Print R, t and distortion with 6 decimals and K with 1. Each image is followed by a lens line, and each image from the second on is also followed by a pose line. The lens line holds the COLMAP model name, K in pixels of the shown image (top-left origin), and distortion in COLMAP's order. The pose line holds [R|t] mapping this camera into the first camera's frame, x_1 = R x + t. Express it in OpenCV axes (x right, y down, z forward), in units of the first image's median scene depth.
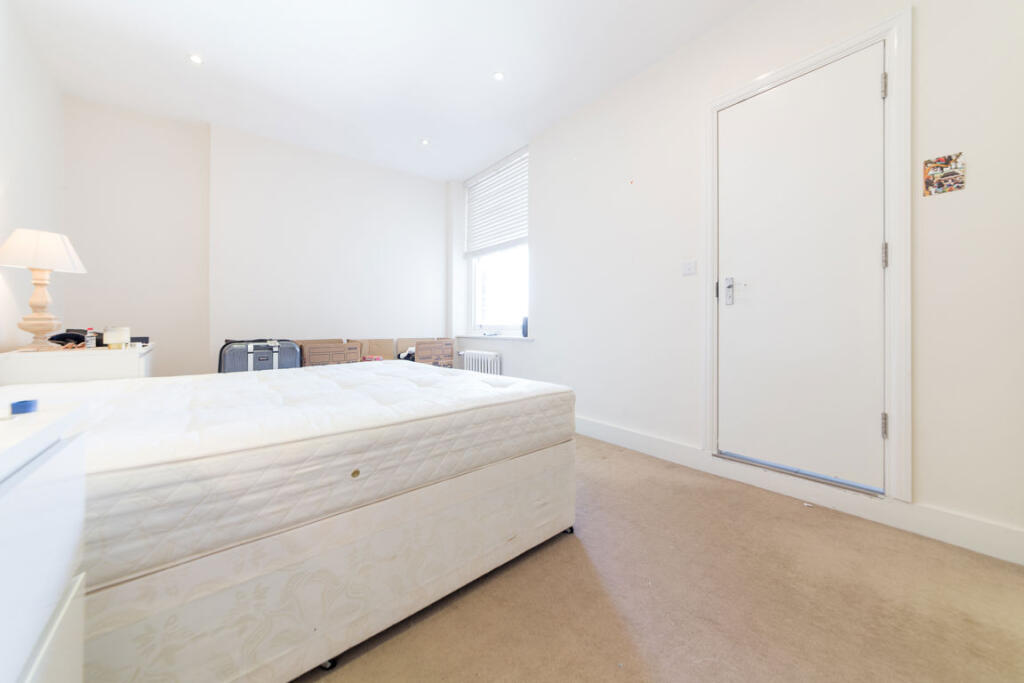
lens RADIAL K [[361.9, 0, 513.1], [0, 361.9, 326.5], [0, 0, 1]] dist [-0.002371, -0.000200]
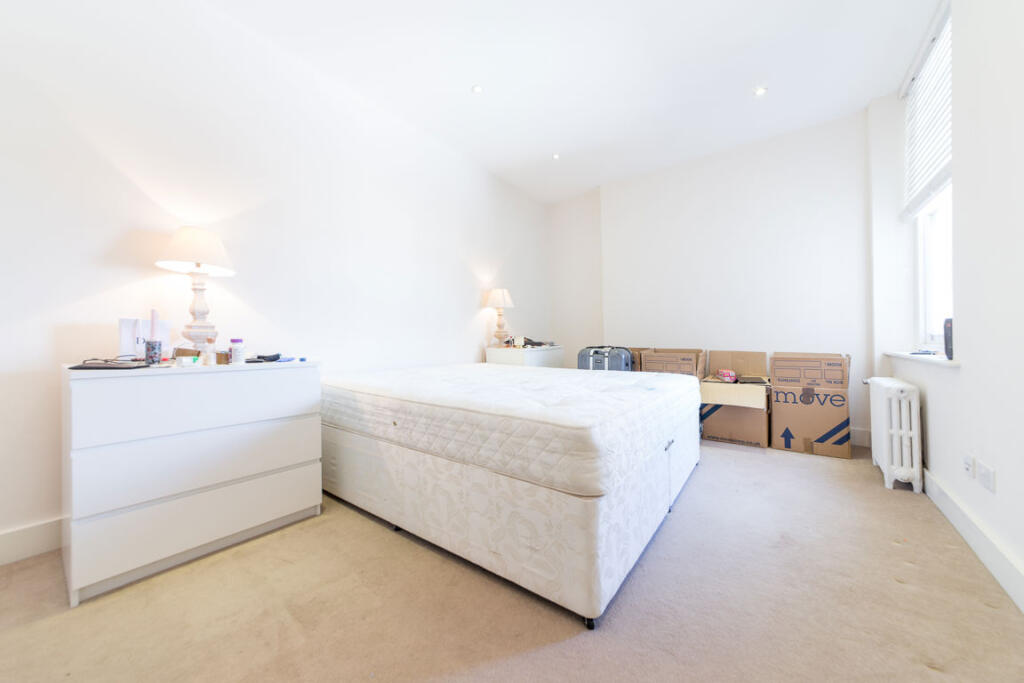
lens RADIAL K [[362.5, 0, 512.0], [0, 362.5, 341.5], [0, 0, 1]] dist [-0.000742, -0.000093]
pose [[0.236342, 0.019320, -0.971478, 0.649405], [-0.003180, 0.999812, 0.019110, -0.005878], [0.971665, -0.001427, 0.236359, 0.551784]]
